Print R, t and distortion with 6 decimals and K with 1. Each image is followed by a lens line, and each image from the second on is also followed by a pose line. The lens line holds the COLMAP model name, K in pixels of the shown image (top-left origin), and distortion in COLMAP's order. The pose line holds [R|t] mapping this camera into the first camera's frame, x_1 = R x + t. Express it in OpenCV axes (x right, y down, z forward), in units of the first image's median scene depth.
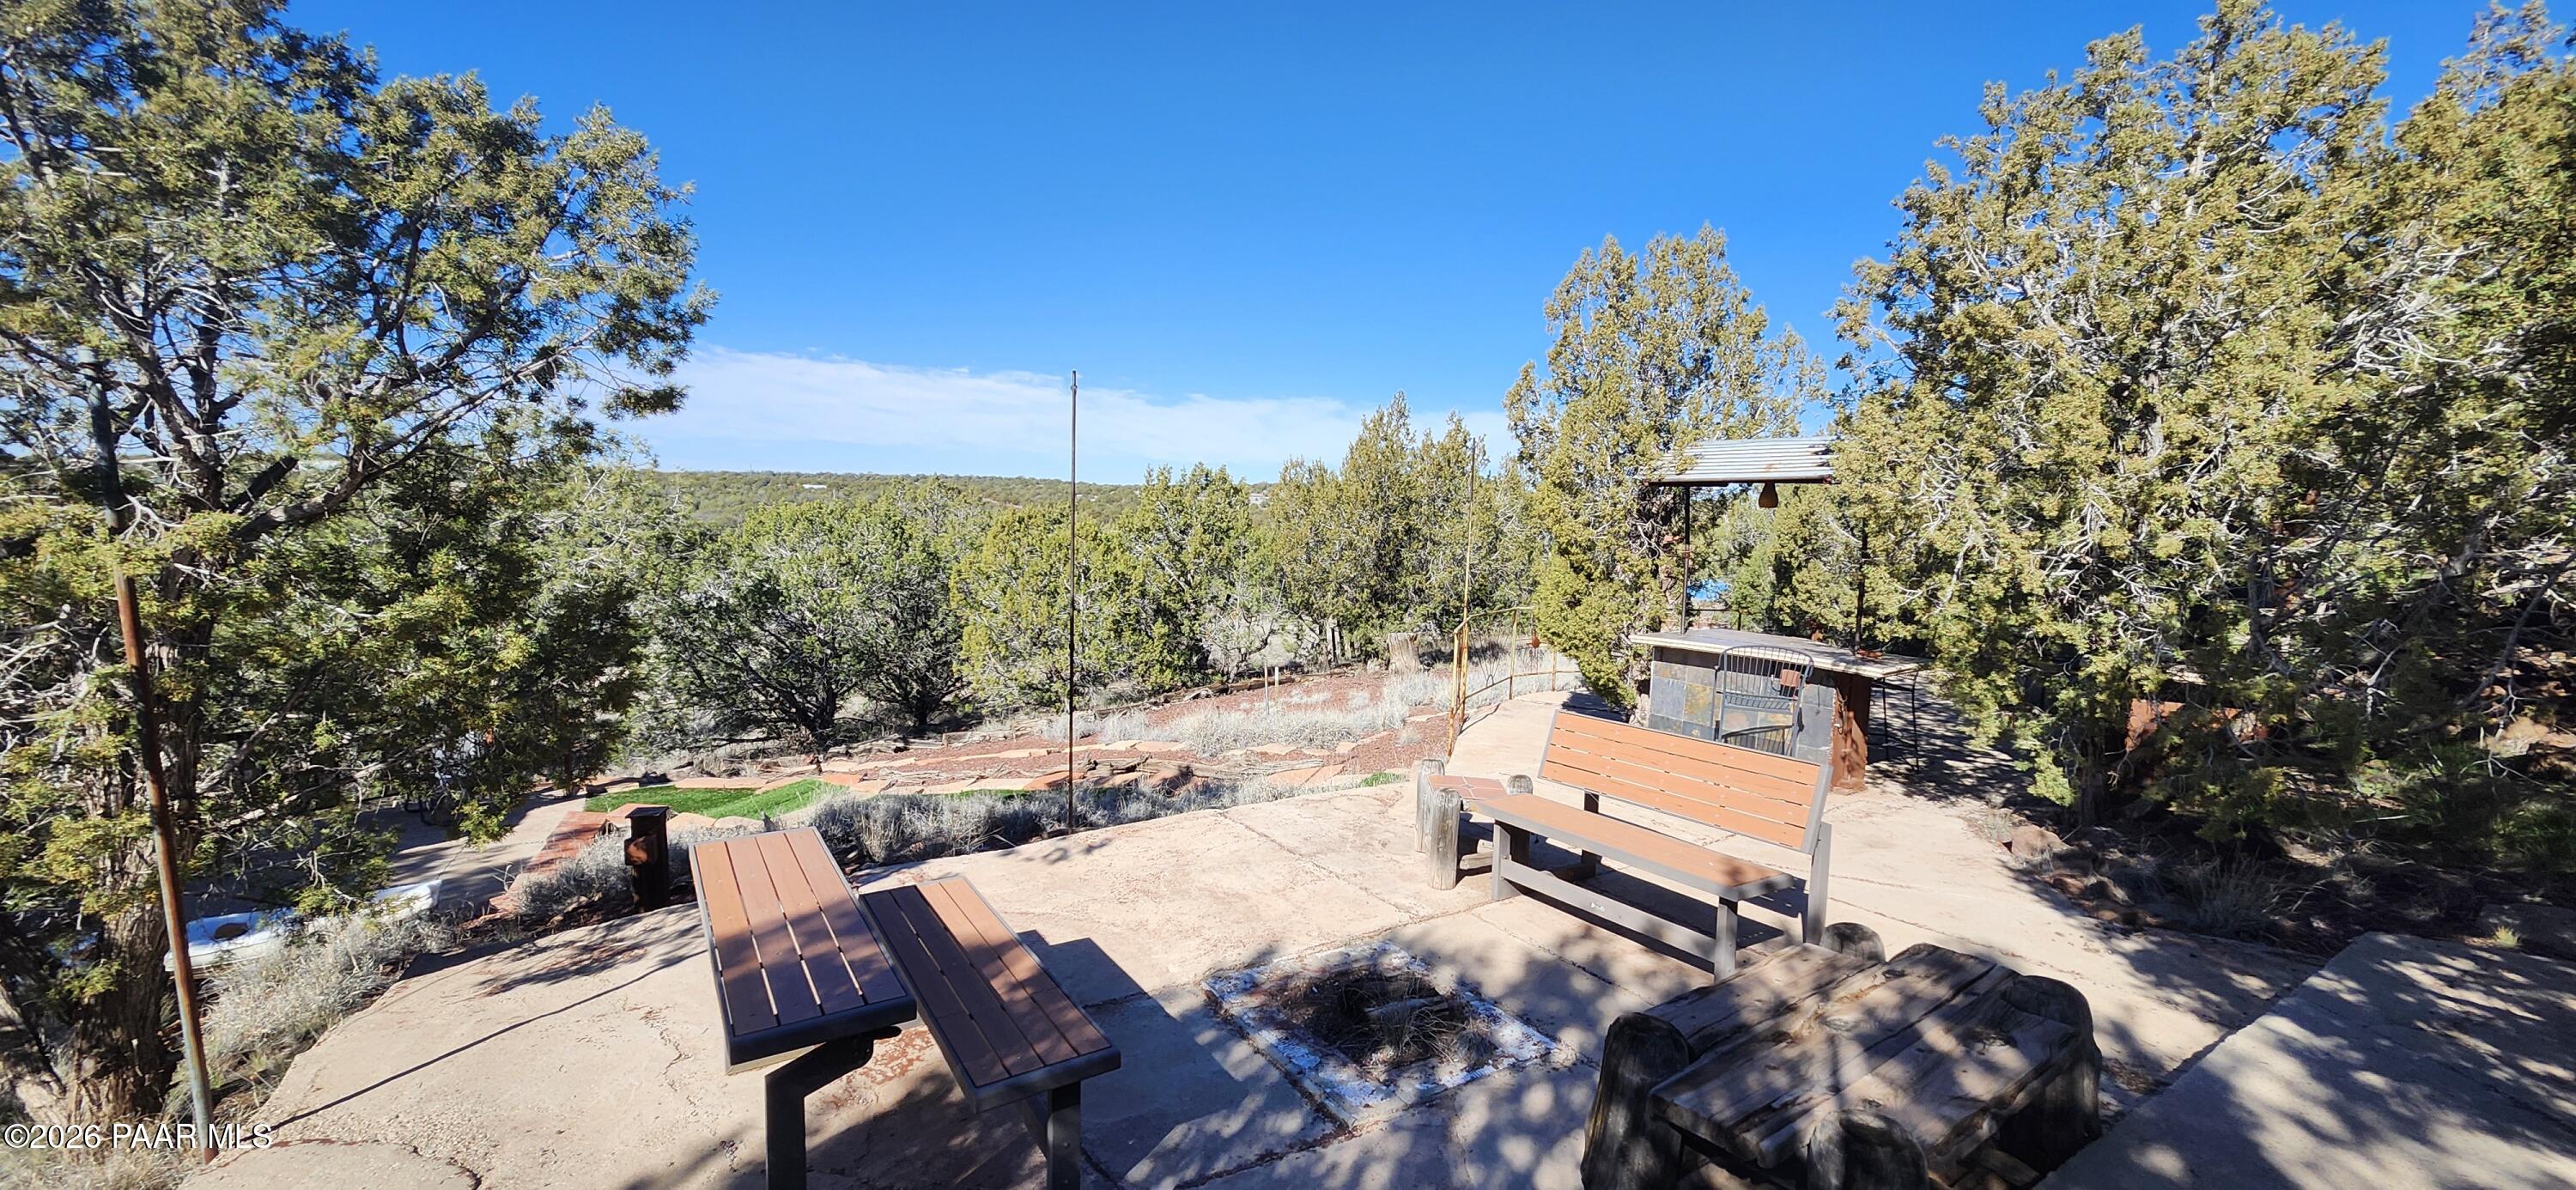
lens RADIAL K [[1023.2, 0, 1286.2], [0, 1023.2, 594.4], [0, 0, 1]] dist [0.003114, 0.000984]
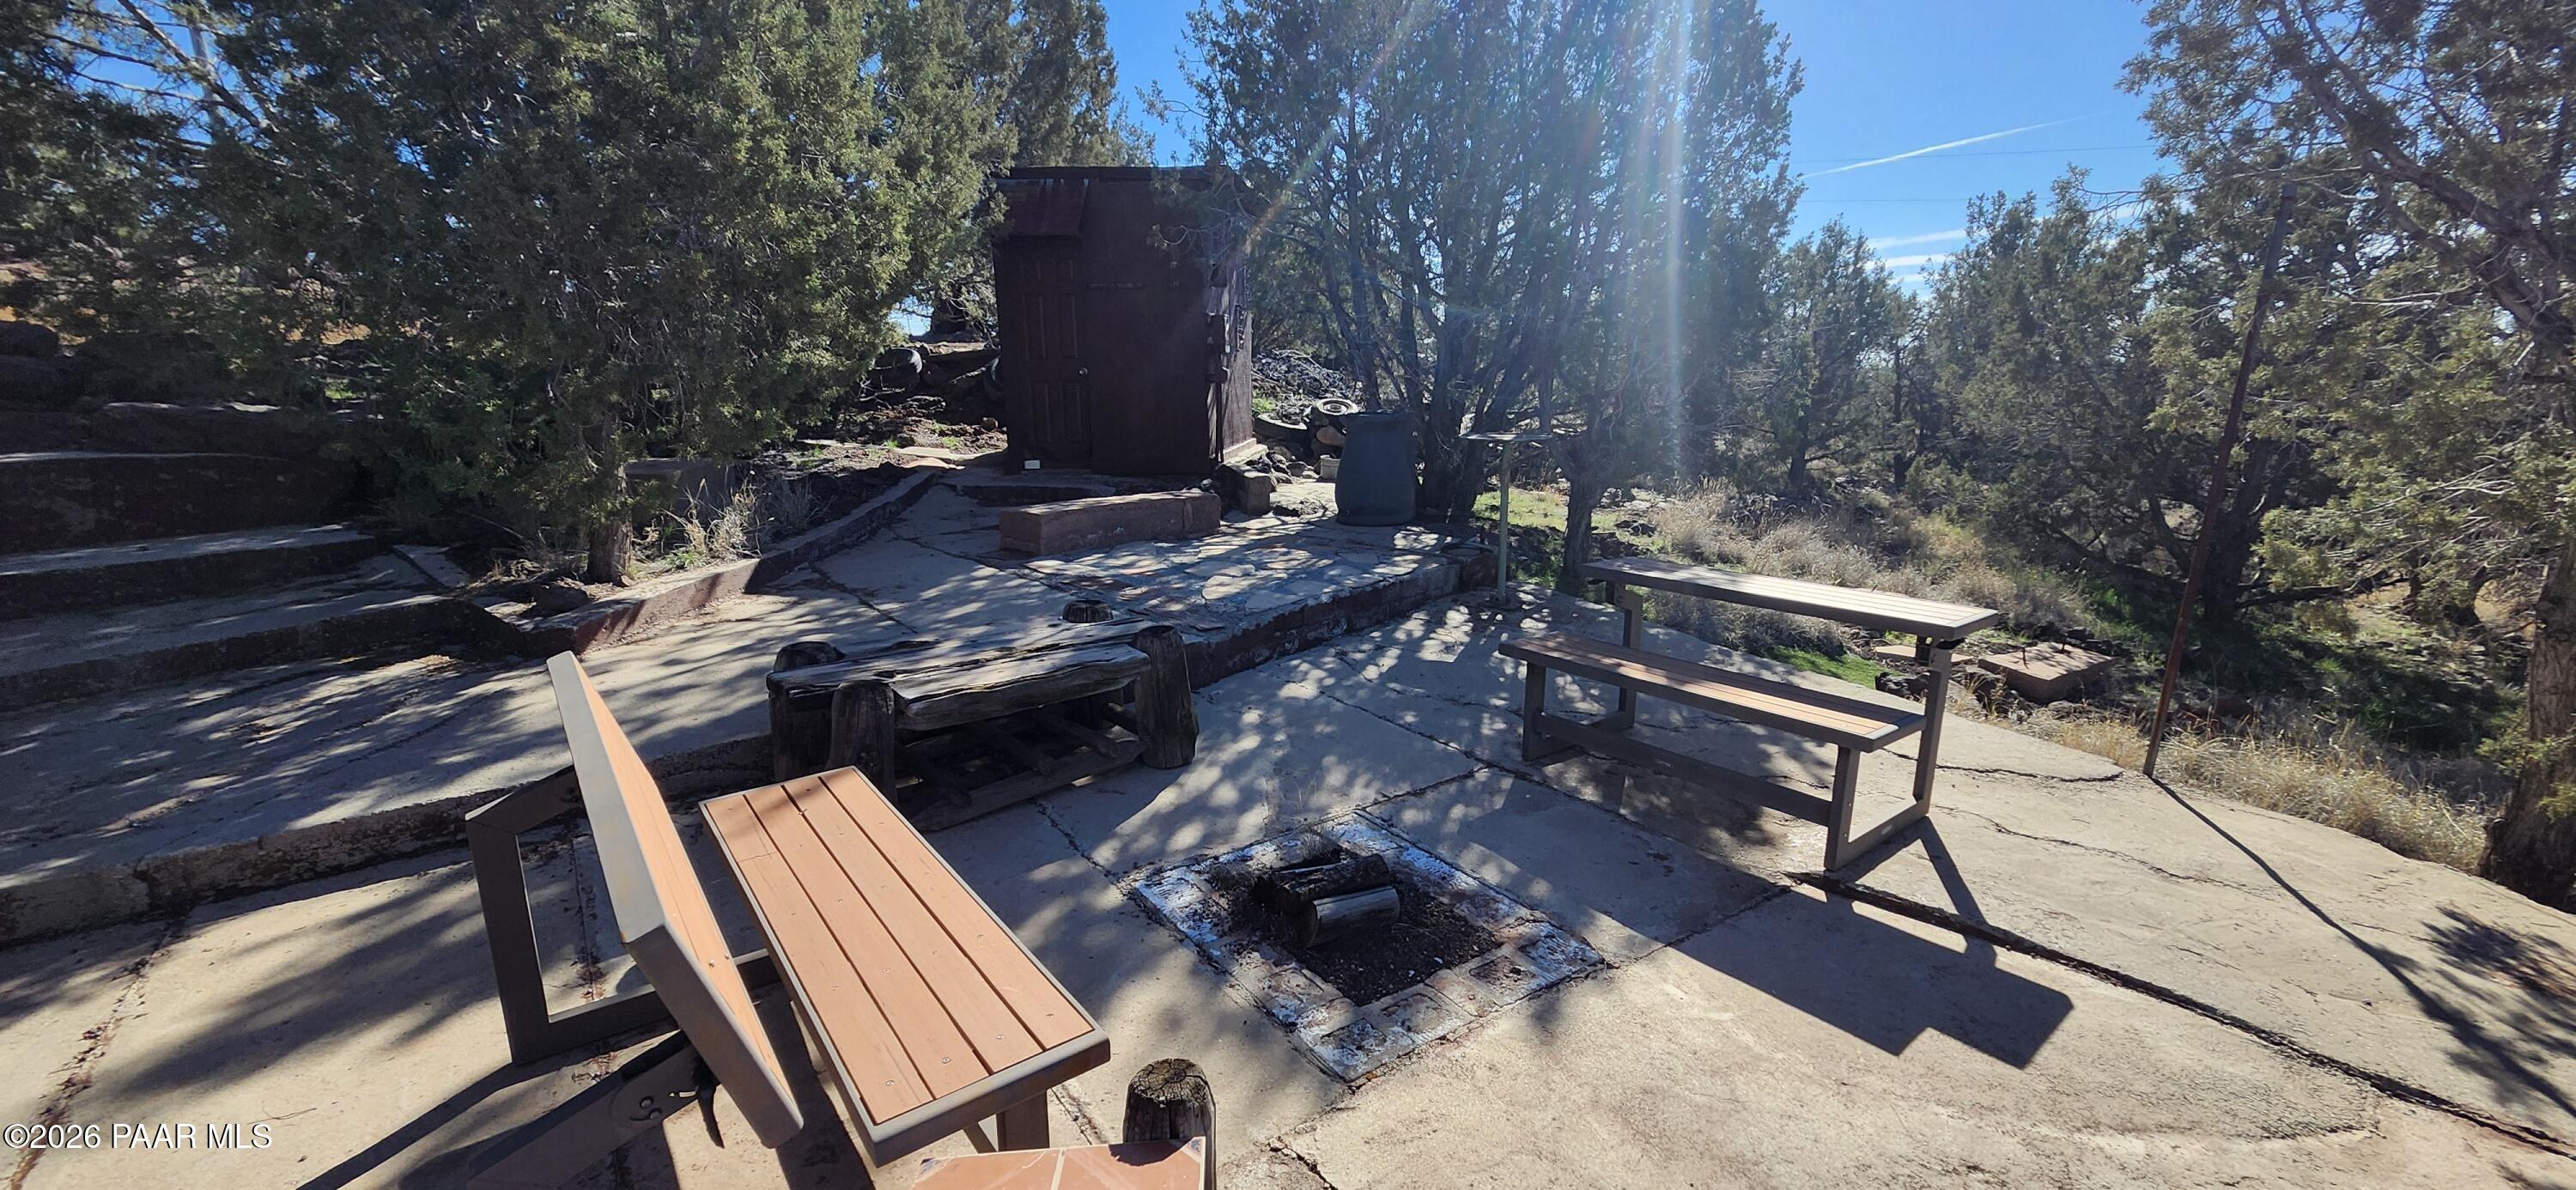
lens RADIAL K [[1023.2, 0, 1292.0], [0, 1023.2, 591.5], [0, 0, 1]] dist [0.003114, 0.000984]
pose [[-0.996099, -0.013921, -0.087143, 0.213450], [-0.038018, 0.958835, 0.281406, -0.043854], [0.079638, 0.283621, -0.955624, 1.776307]]
